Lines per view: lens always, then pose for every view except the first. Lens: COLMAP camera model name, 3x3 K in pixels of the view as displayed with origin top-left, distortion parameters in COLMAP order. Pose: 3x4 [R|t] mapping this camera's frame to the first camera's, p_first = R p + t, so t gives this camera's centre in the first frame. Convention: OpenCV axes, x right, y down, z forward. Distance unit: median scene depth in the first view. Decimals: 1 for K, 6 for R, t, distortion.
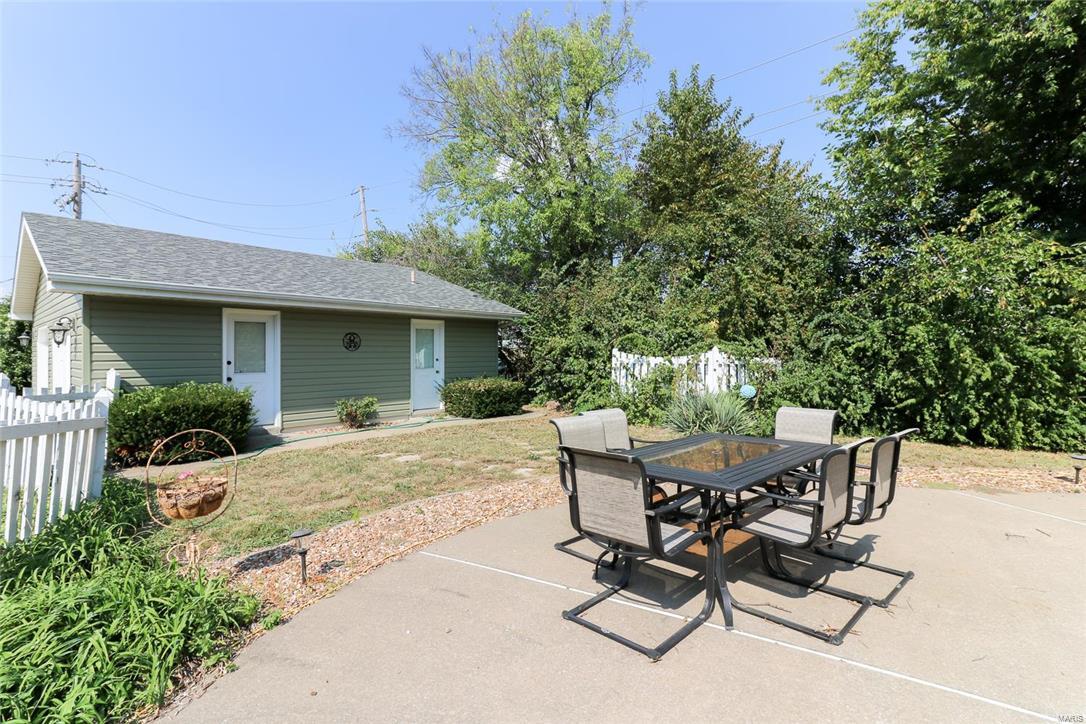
lens RADIAL K [[505.4, 0, 541.2], [0, 505.4, 356.2], [0, 0, 1]] dist [0.022411, -0.001269]
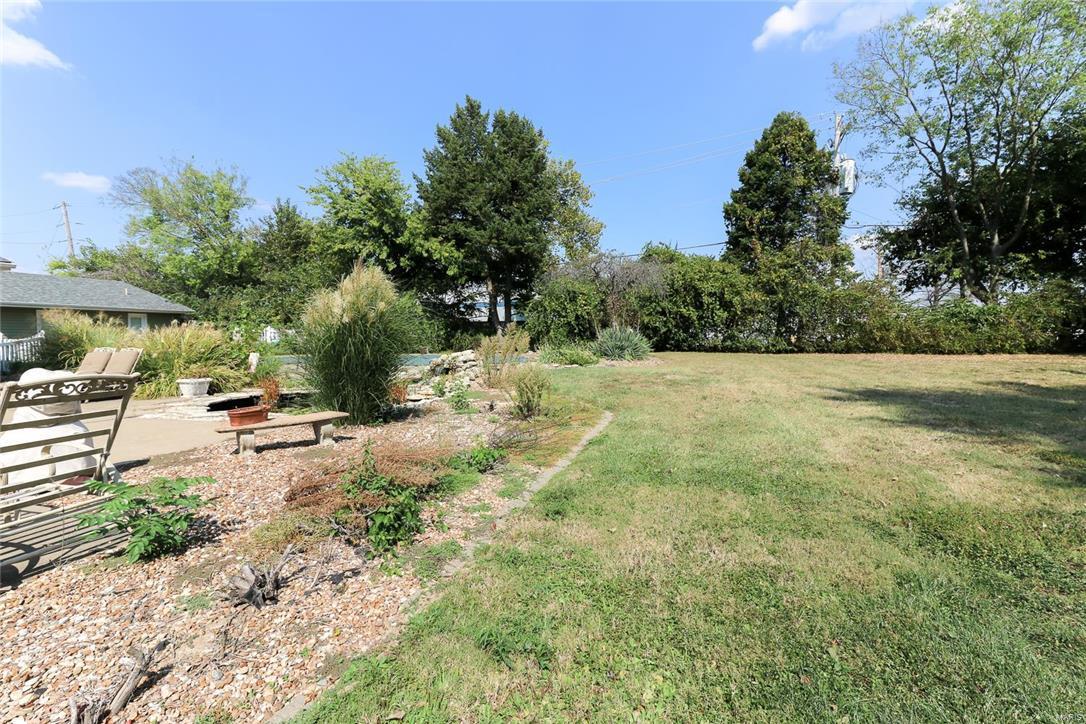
lens RADIAL K [[505.4, 0, 537.9], [0, 505.4, 357.9], [0, 0, 1]] dist [0.022411, -0.001269]
pose [[0.894449, -0.023145, 0.446570, 0.377874], [0.004781, 0.999098, 0.042206, 0.043113], [-0.447144, -0.035616, 0.893753, -2.050471]]
